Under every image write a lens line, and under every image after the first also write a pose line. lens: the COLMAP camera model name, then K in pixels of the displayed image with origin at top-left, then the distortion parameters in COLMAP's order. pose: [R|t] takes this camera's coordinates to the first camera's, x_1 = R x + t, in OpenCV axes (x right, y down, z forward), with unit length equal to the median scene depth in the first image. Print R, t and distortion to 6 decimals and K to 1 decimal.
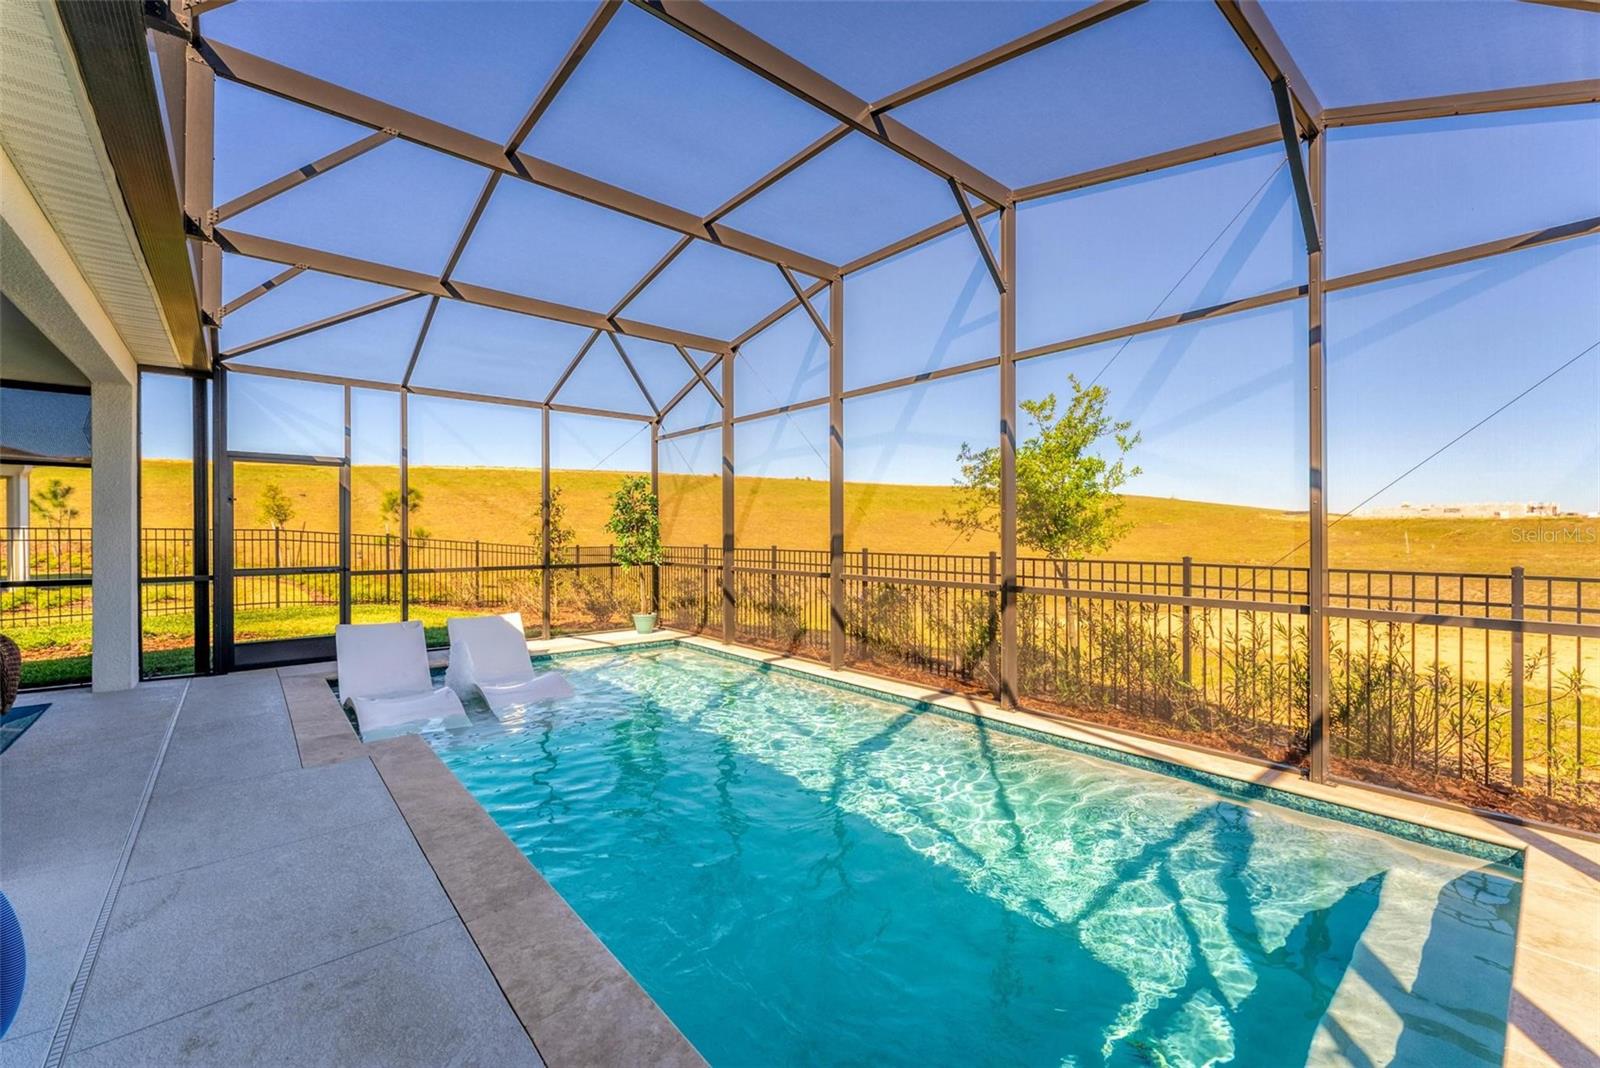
lens RADIAL K [[650.1, 0, 816.8], [0, 650.1, 531.3], [0, 0, 1]] dist [-0.006498, 0.000916]
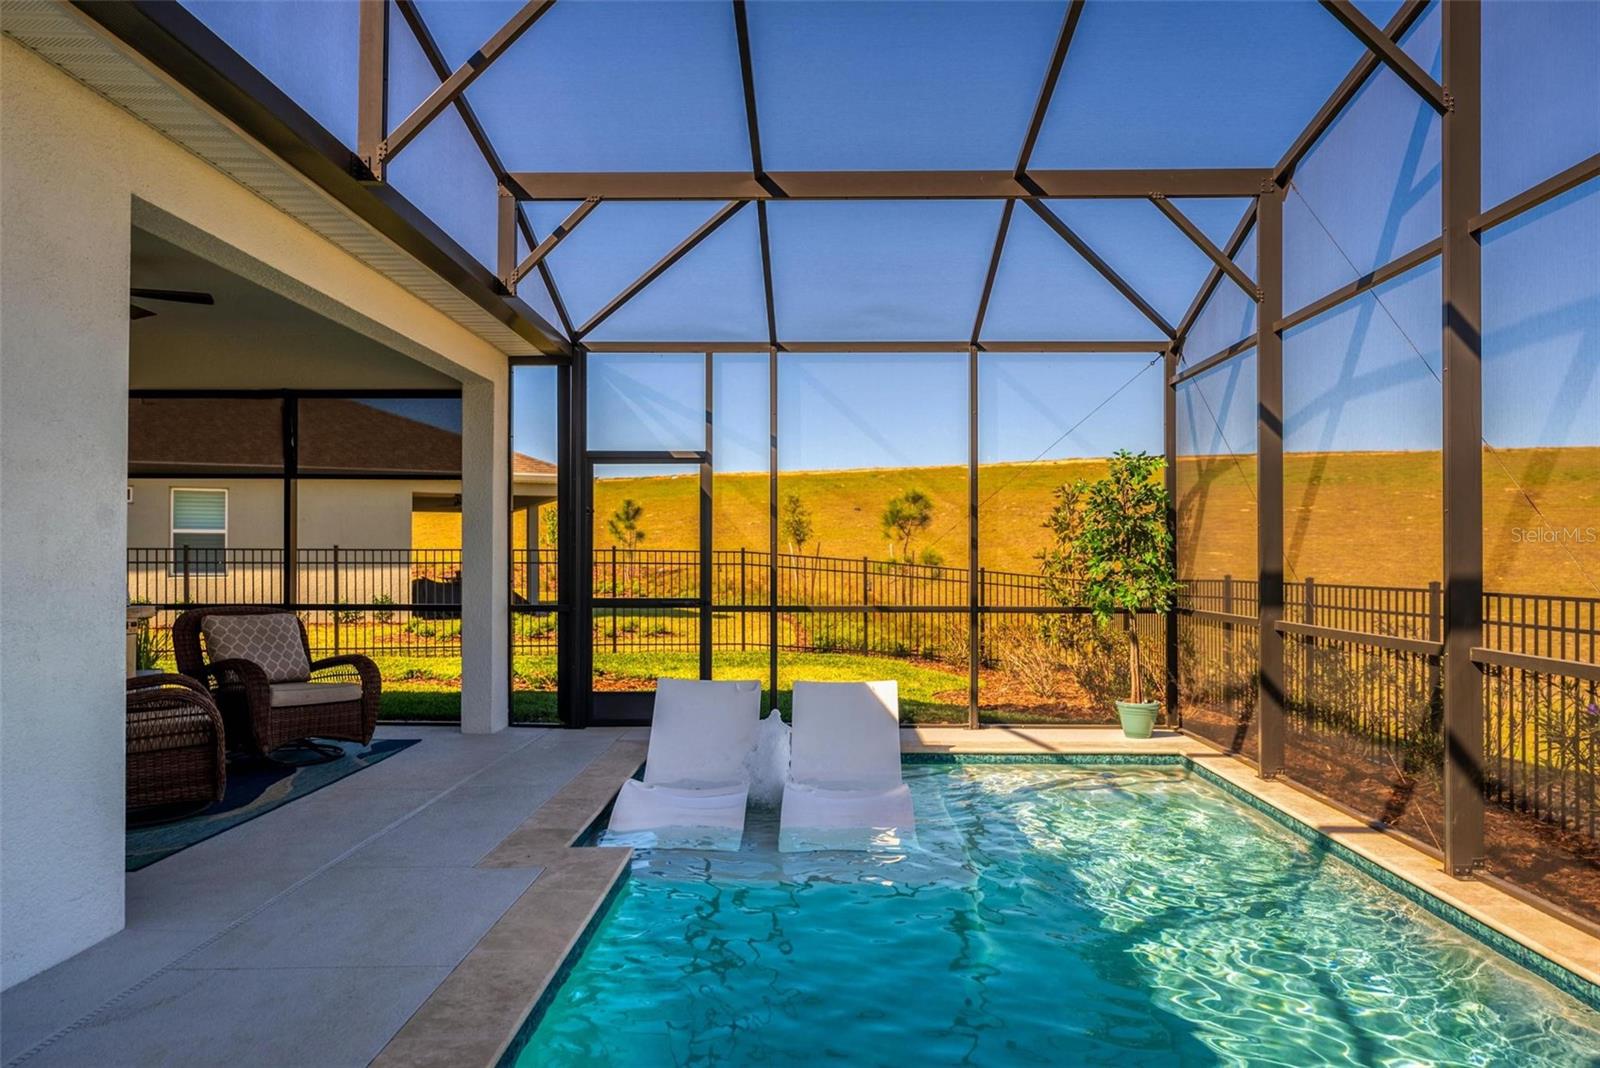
lens RADIAL K [[1056.6, 0, 819.5], [0, 1056.6, 561.2], [0, 0, 1]] dist [-0.005903, -0.000081]
pose [[0.747298, 0.004597, -0.664473, 0.162739], [-0.001508, 0.999985, 0.005222, 0.004126], [0.664487, -0.002900, 0.747294, 0.189963]]
